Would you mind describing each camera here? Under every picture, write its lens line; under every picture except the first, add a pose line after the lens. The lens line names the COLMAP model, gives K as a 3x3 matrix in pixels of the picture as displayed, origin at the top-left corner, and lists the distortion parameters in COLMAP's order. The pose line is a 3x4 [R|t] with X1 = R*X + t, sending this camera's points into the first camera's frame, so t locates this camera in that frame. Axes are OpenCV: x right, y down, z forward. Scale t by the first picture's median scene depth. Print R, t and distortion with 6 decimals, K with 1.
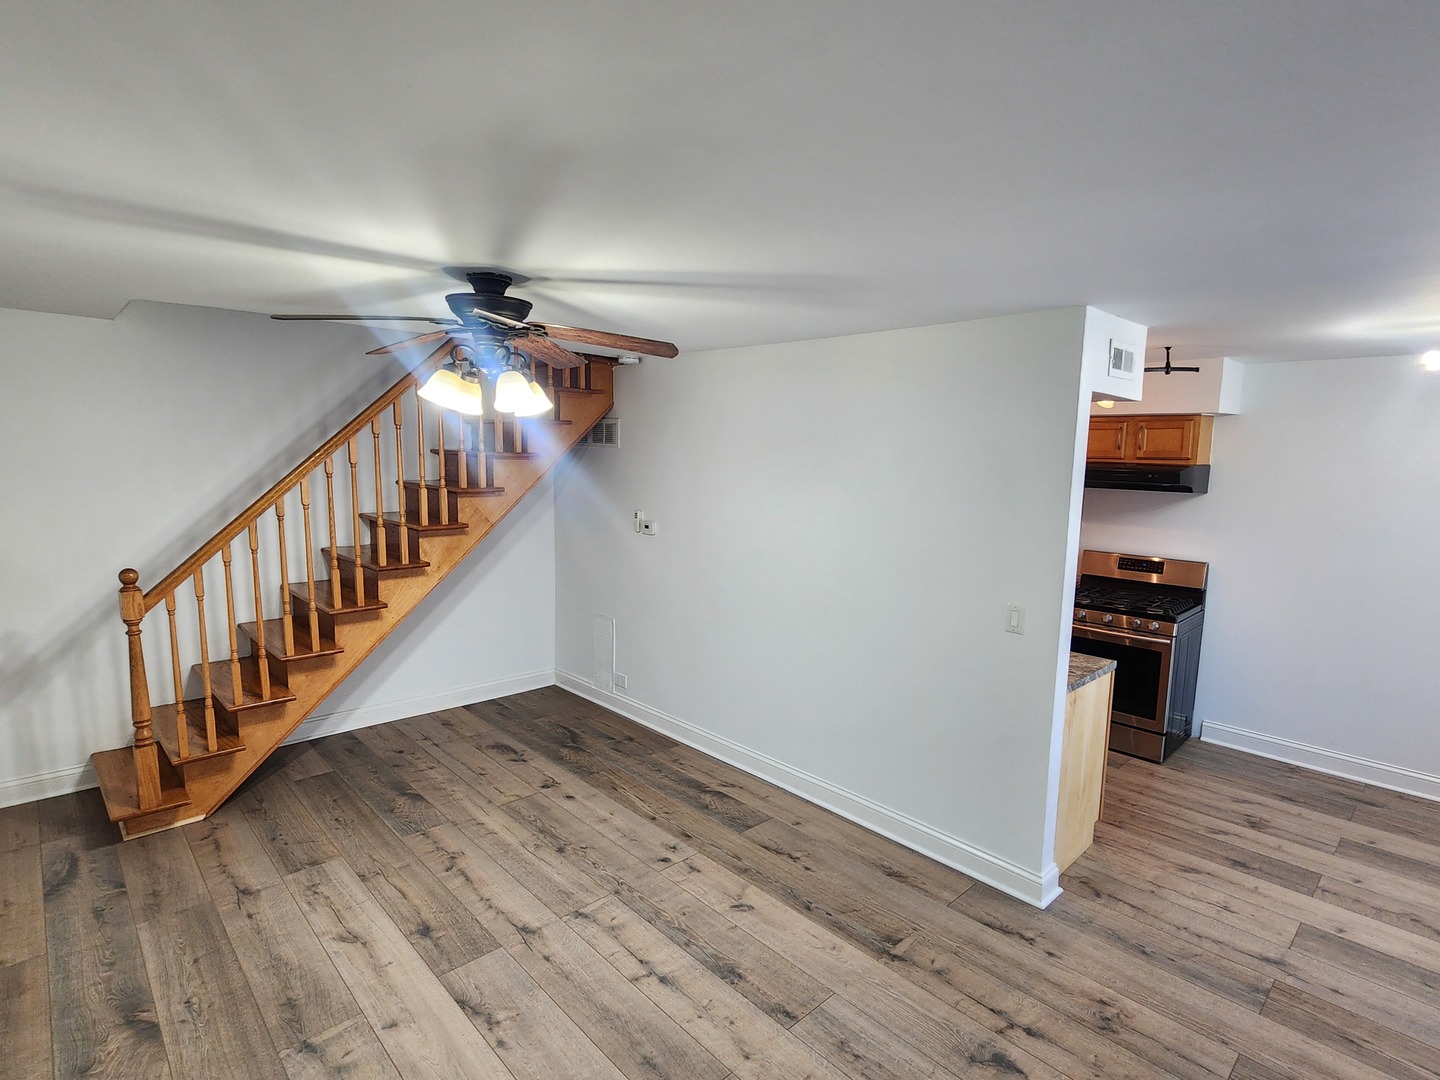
lens RADIAL K [[732.8, 0, 720.0], [0, 732.8, 548.5], [0, 0, 1]] dist [-0.005005, -0.000365]
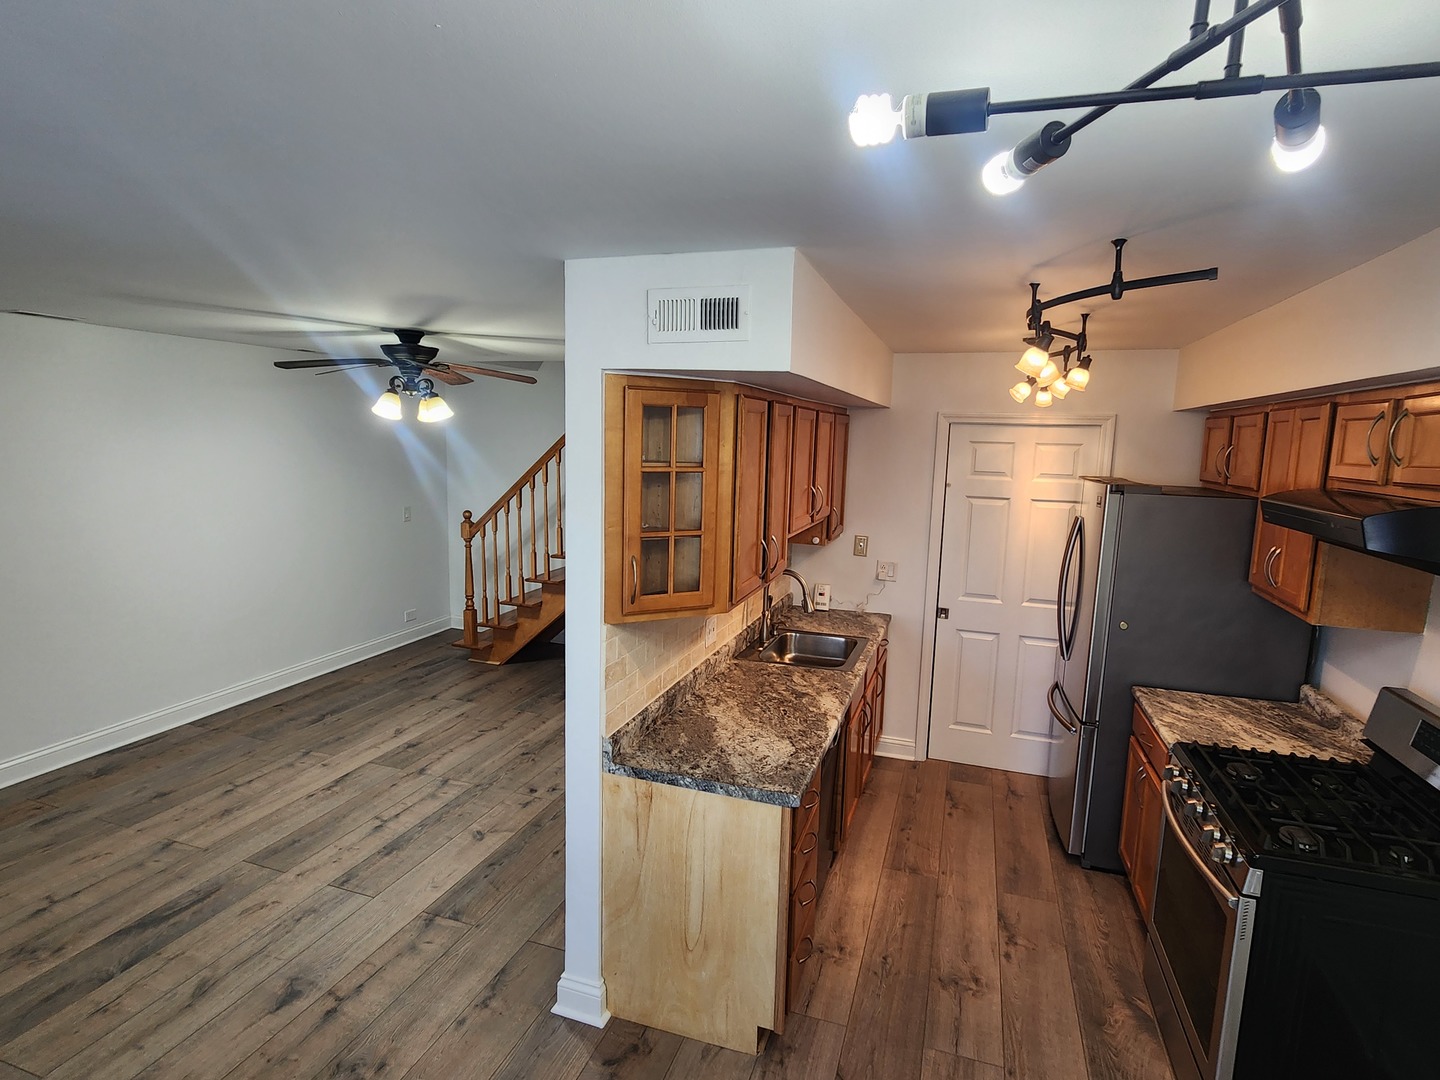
lens RADIAL K [[741.5, 0, 720.0], [0, 741.5, 540.0], [0, 0, 1]] dist [0.002981, 0.000133]
pose [[0.465538, 0.117336, -0.877215, 1.100230], [-0.132299, 0.989262, 0.062113, -0.096412], [0.875084, 0.087139, 0.476063, 0.668939]]
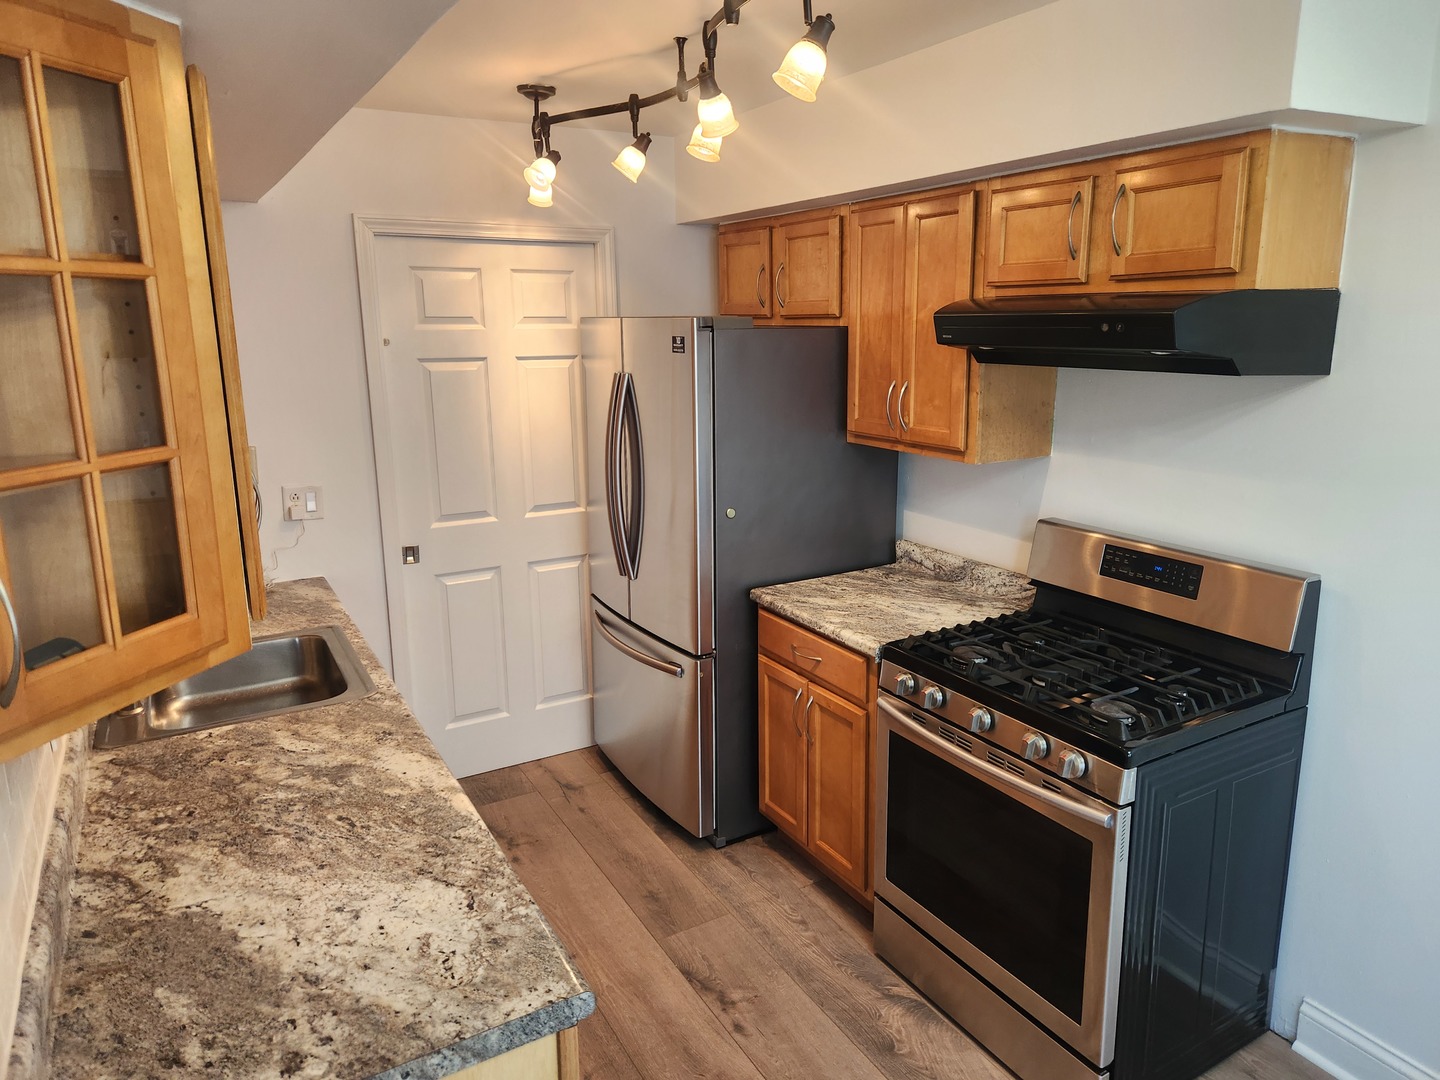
lens RADIAL K [[958.4, 0, 723.5], [0, 958.4, 521.2], [0, 0, 1]] dist [0.066796, -0.057877]
pose [[0.975624, 0.023626, -0.218173, 0.713251], [-0.006778, 0.996958, 0.077650, -0.059378], [0.219344, -0.074278, 0.972816, 0.708110]]
